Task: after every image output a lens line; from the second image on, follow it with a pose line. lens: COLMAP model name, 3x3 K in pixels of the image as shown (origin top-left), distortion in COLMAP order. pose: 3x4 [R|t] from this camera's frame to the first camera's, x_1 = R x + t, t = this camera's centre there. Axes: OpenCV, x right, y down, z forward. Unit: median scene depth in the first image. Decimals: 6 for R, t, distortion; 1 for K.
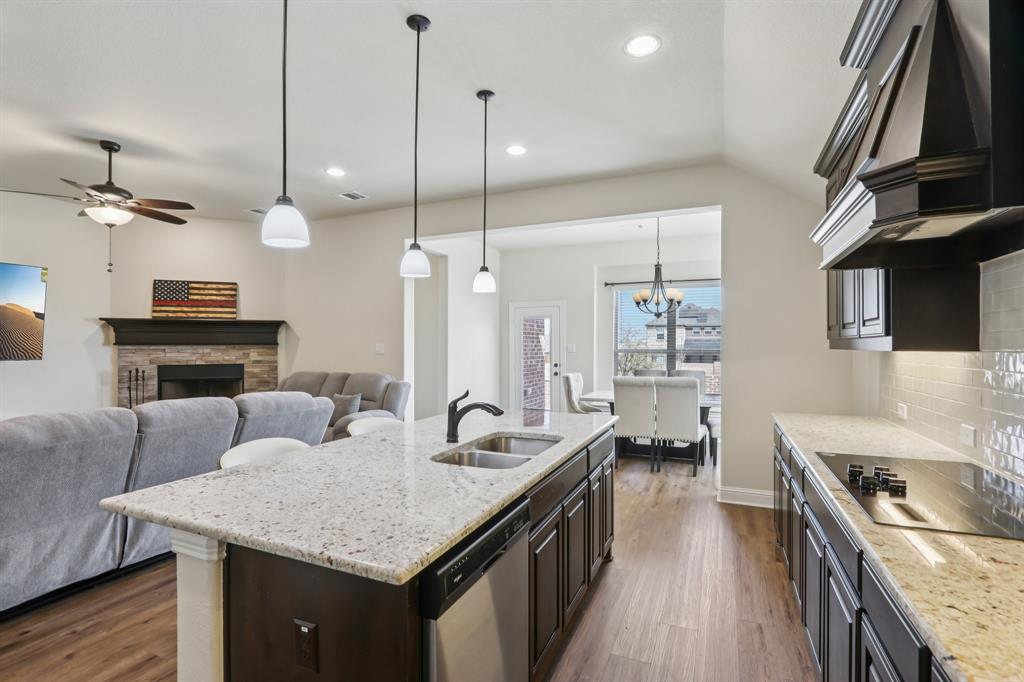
lens RADIAL K [[475.2, 0, 518.3], [0, 475.2, 349.1], [0, 0, 1]] dist [-0.016061, 0.000703]
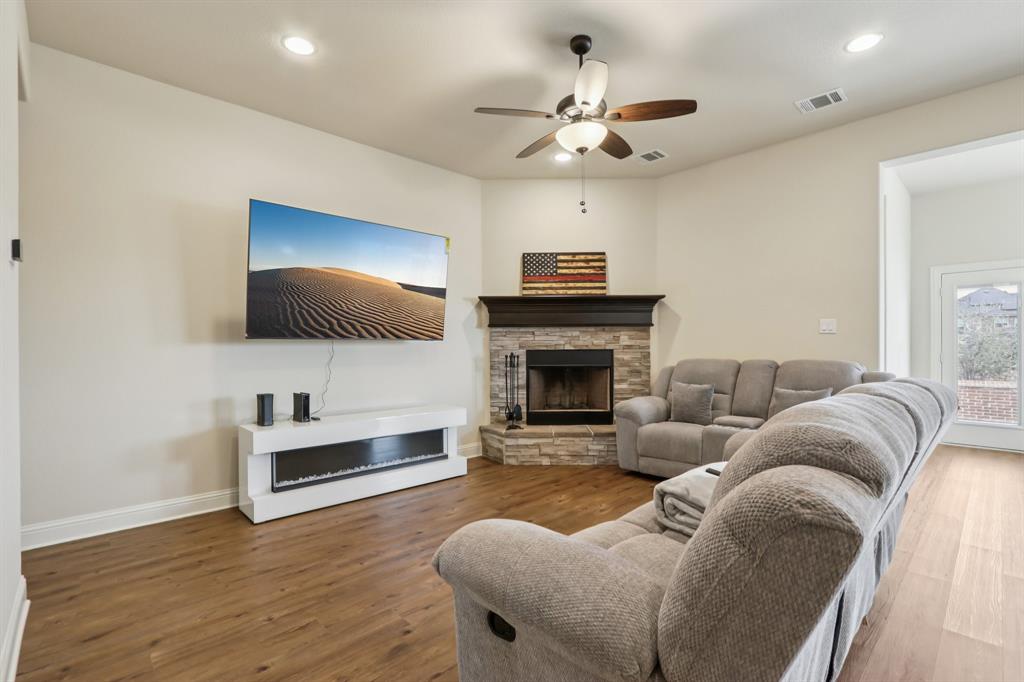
lens RADIAL K [[475.2, 0, 520.6], [0, 475.2, 343.2], [0, 0, 1]] dist [-0.016061, 0.000703]
pose [[0.917418, -0.003987, -0.397905, -0.414546], [0.001873, 0.999982, -0.005703, 0.026181], [0.397920, 0.004487, 0.917409, 0.177143]]
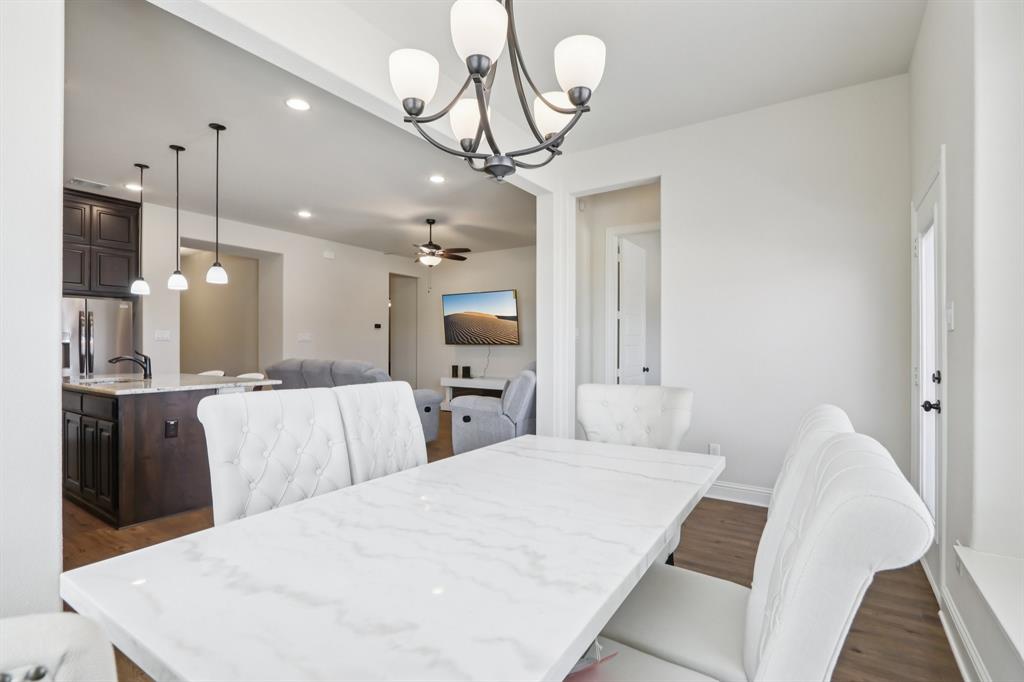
lens RADIAL K [[475.2, 0, 511.6], [0, 475.2, 351.6], [0, 0, 1]] dist [-0.016061, 0.000703]
pose [[-0.192624, 0.012379, -0.981195, 0.528109], [-0.002226, 0.999912, 0.013053, 0.020042], [0.981270, 0.004698, -0.192579, 1.052552]]
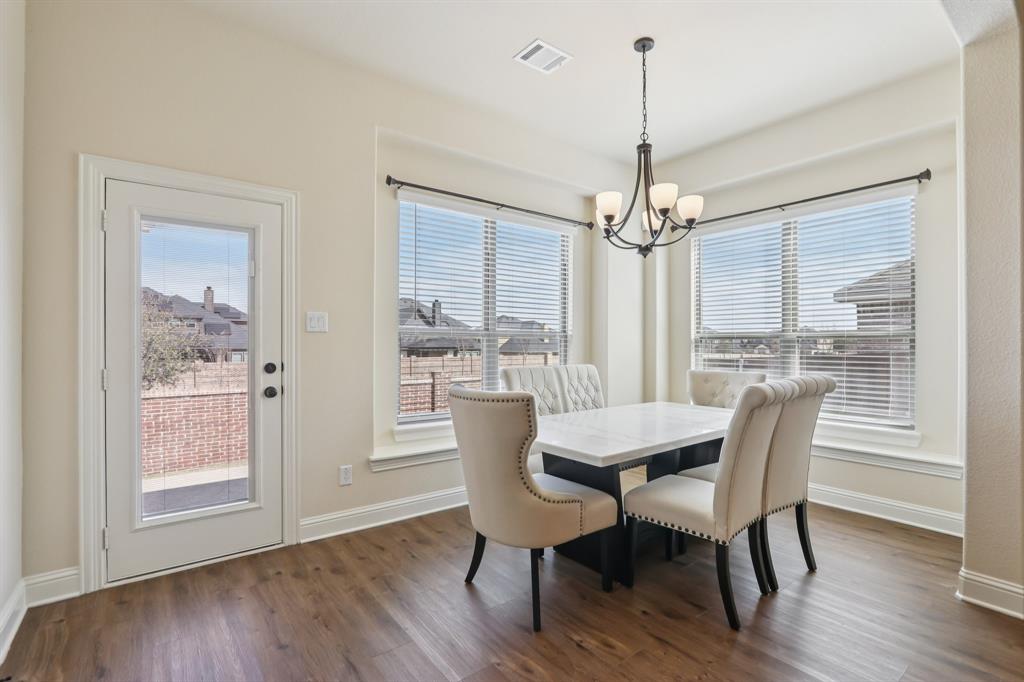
lens RADIAL K [[475.2, 0, 517.6], [0, 475.2, 344.1], [0, 0, 1]] dist [-0.016061, 0.000703]
pose [[0.501287, 0.004268, 0.865271, -0.177430], [-0.004196, 0.999988, -0.002502, 0.021632], [-0.865271, -0.002377, 0.501299, 0.887856]]
